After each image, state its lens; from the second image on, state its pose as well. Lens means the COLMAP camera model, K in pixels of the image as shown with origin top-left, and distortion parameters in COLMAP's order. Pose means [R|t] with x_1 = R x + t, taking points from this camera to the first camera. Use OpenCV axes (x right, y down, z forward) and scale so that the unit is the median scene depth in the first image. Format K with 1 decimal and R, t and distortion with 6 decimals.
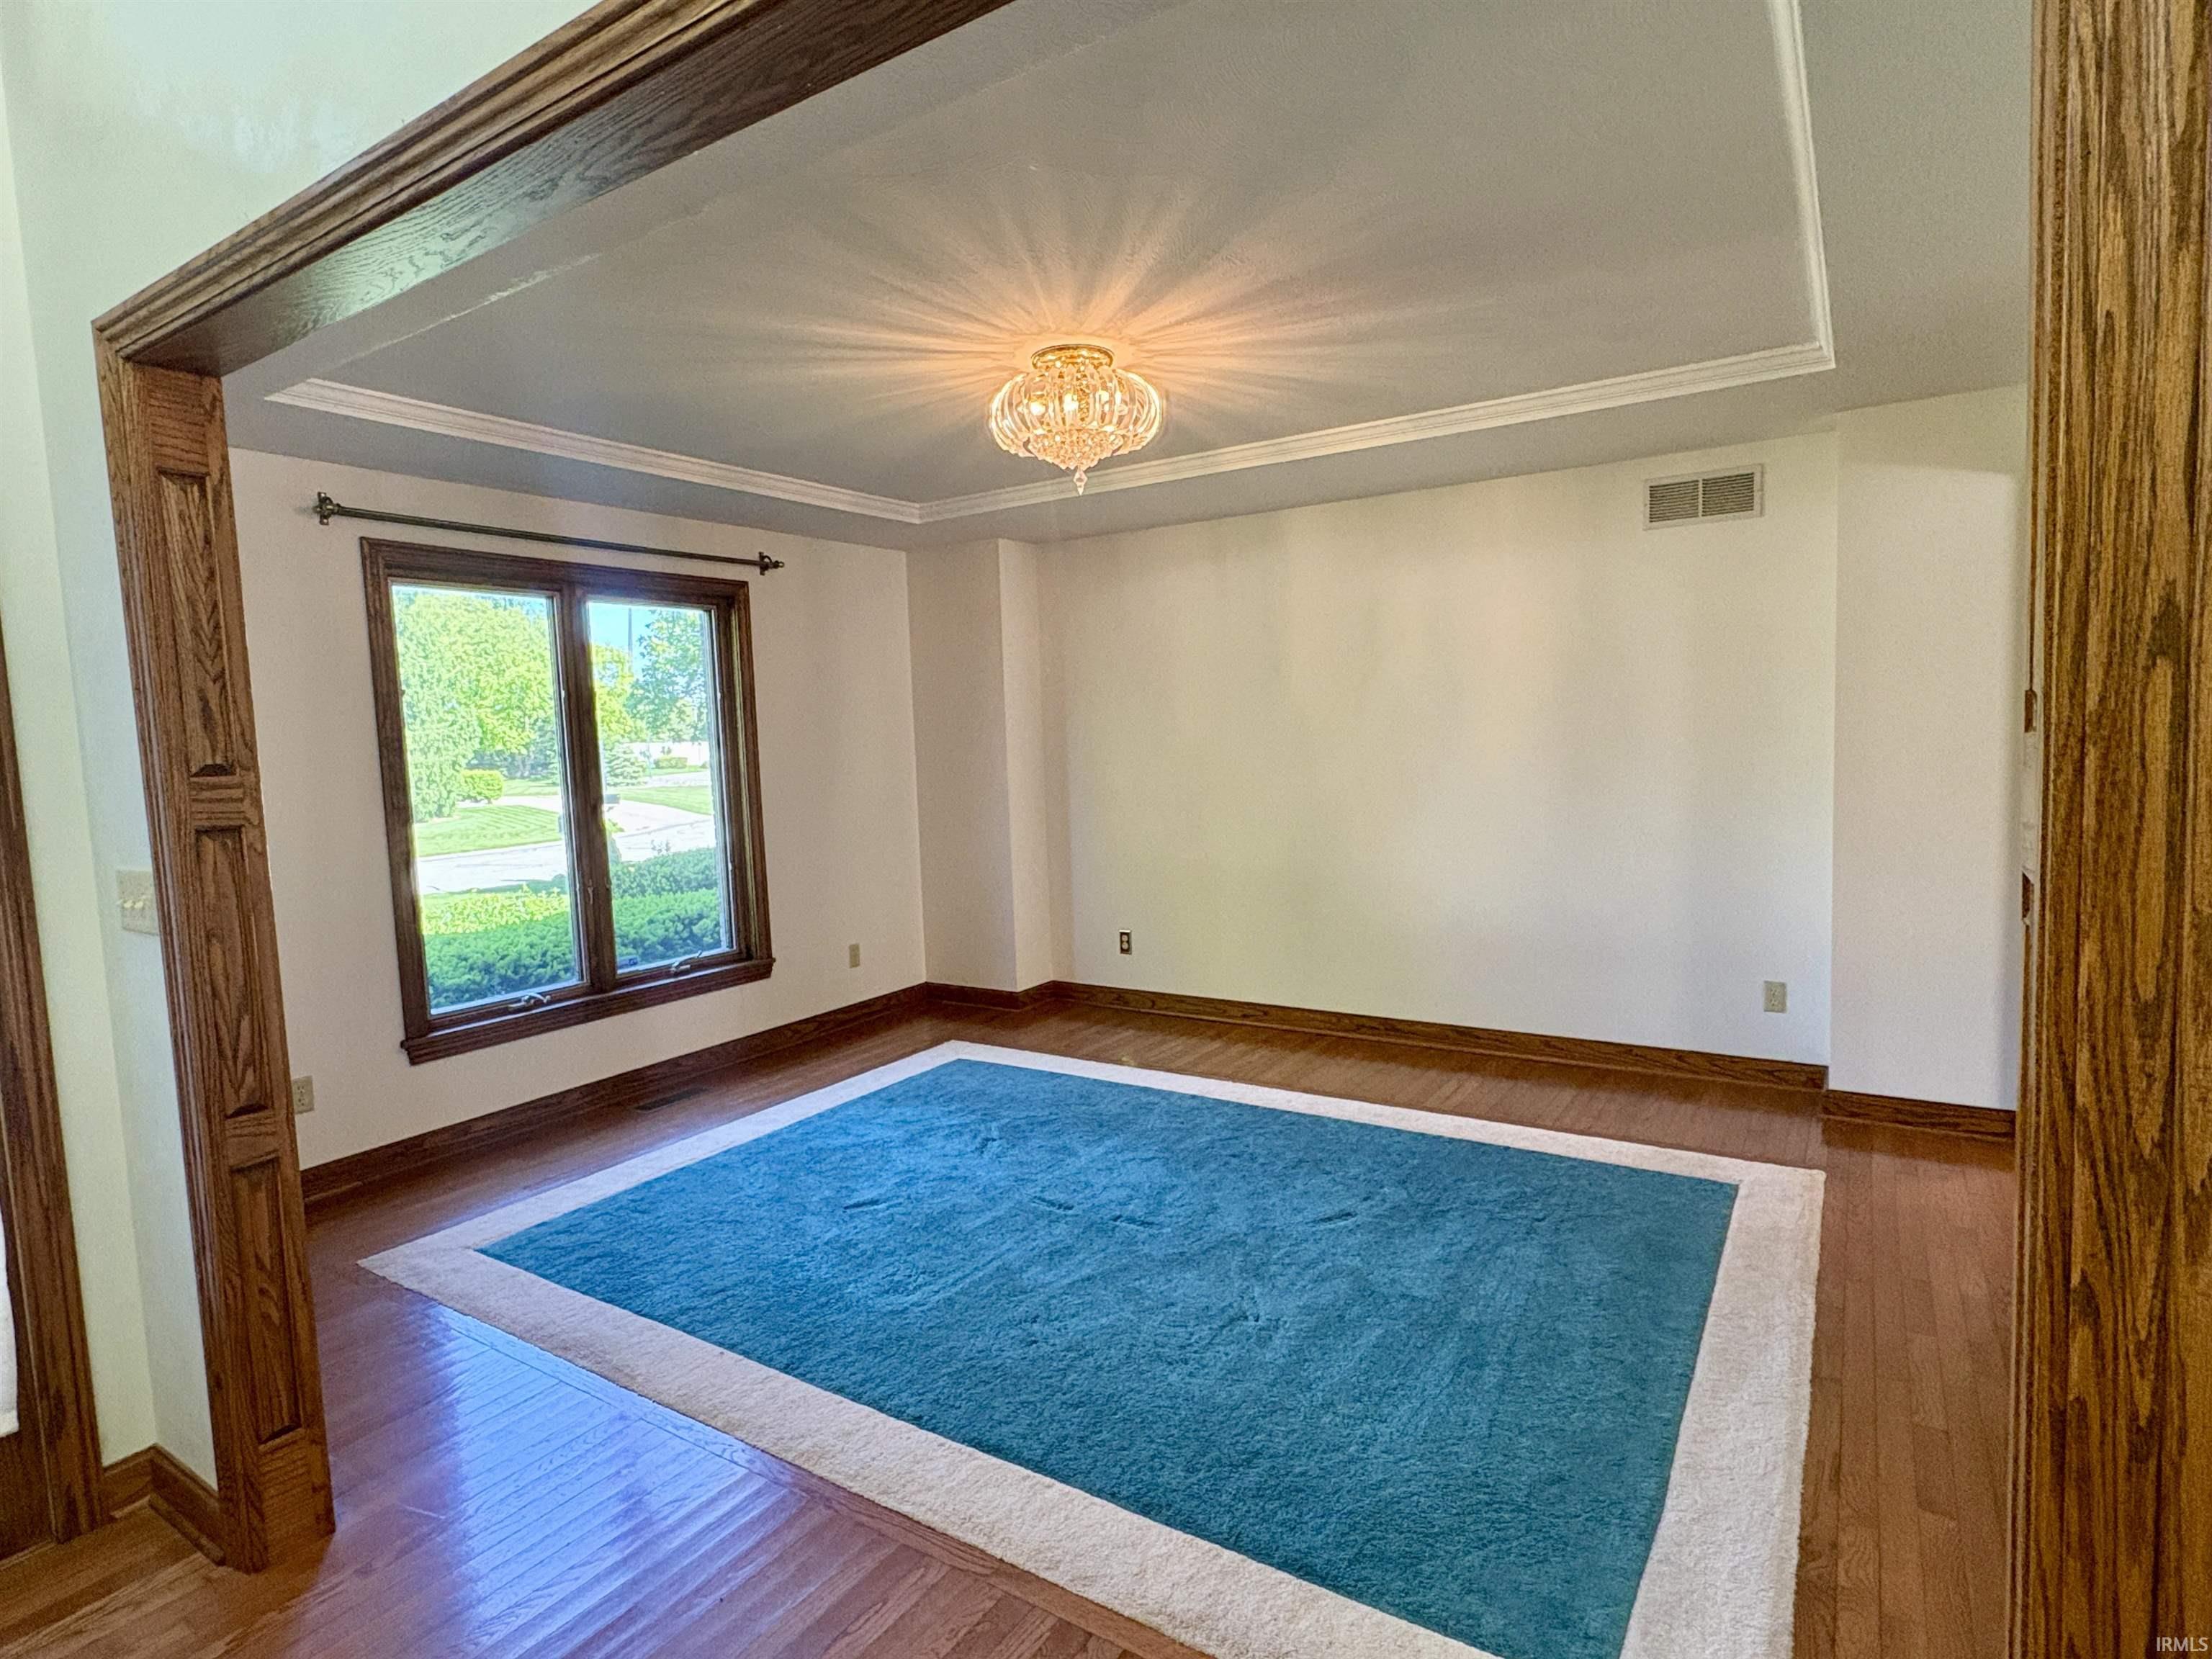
lens RADIAL K [[1163.5, 0, 1108.8], [0, 1163.5, 833.2], [0, 0, 1]] dist [-0.005312, -0.001287]
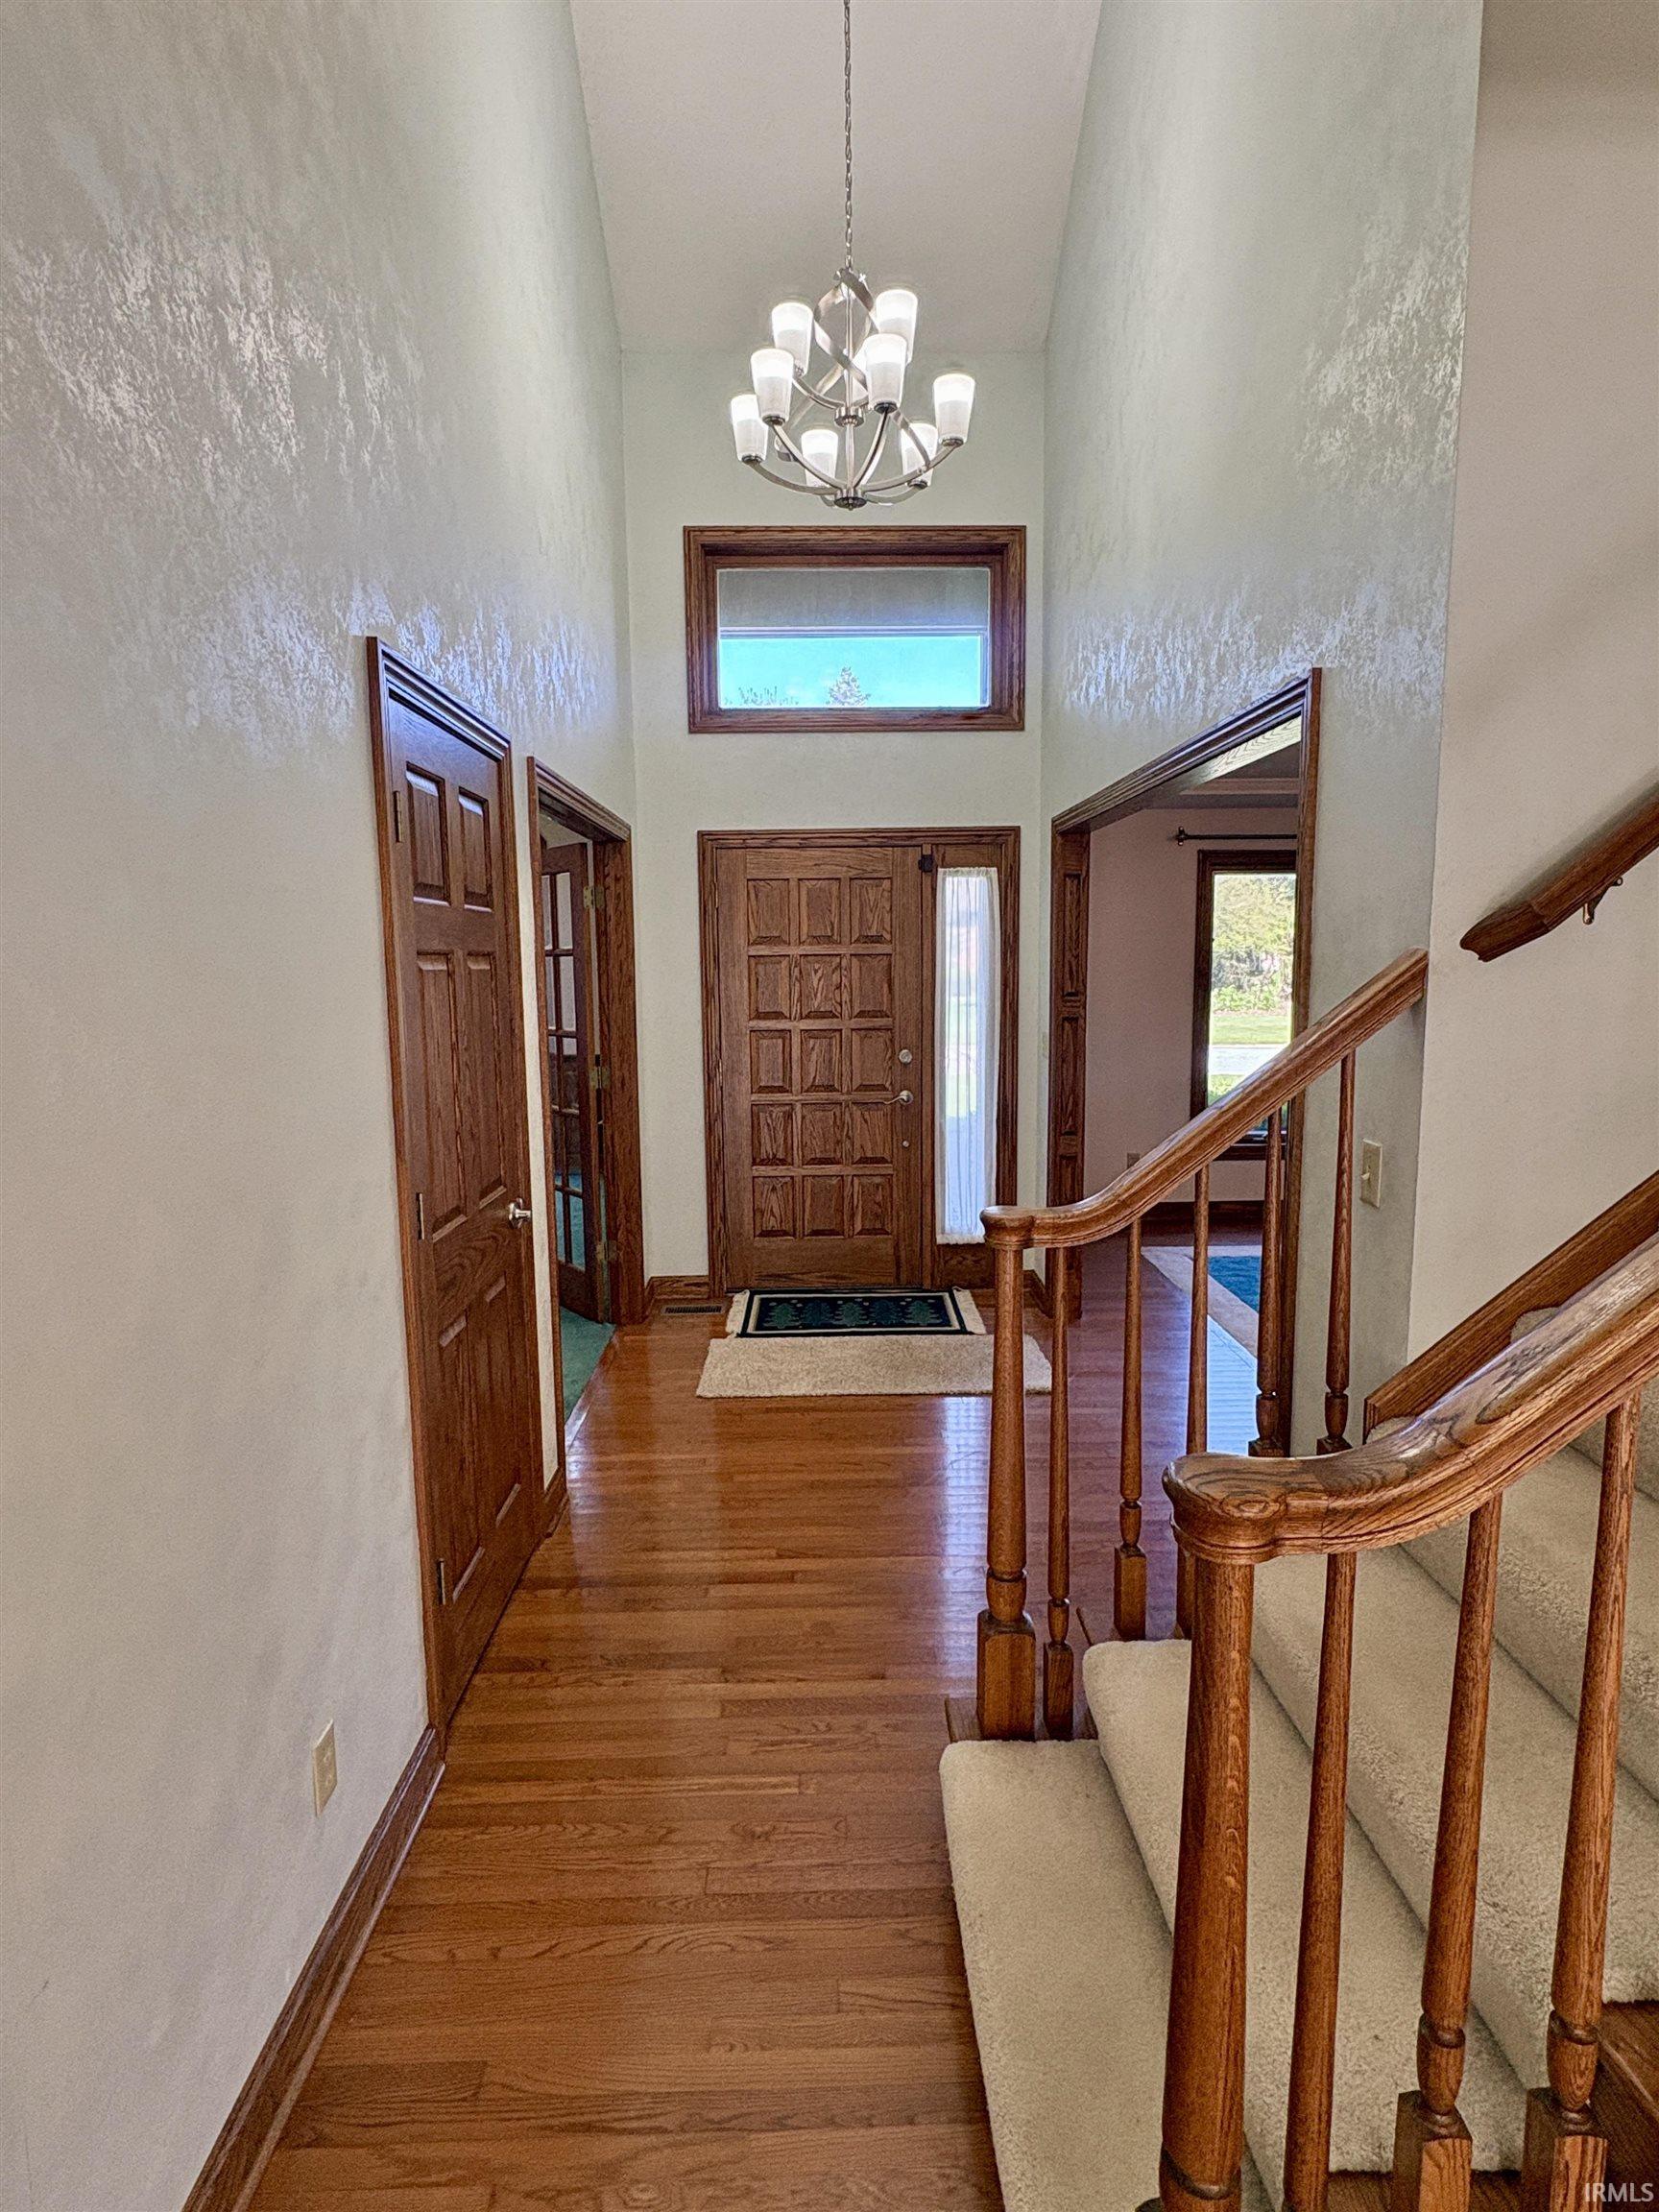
lens RADIAL K [[1163.5, 0, 833.0], [0, 1163.5, 1108.0], [0, 0, 1]] dist [-0.005312, -0.001287]
pose [[0.558570, 0.141471, -0.817304, 0.600857], [-0.080931, 0.989942, 0.116043, -0.037030], [0.825499, 0.001327, 0.564401, -0.489366]]
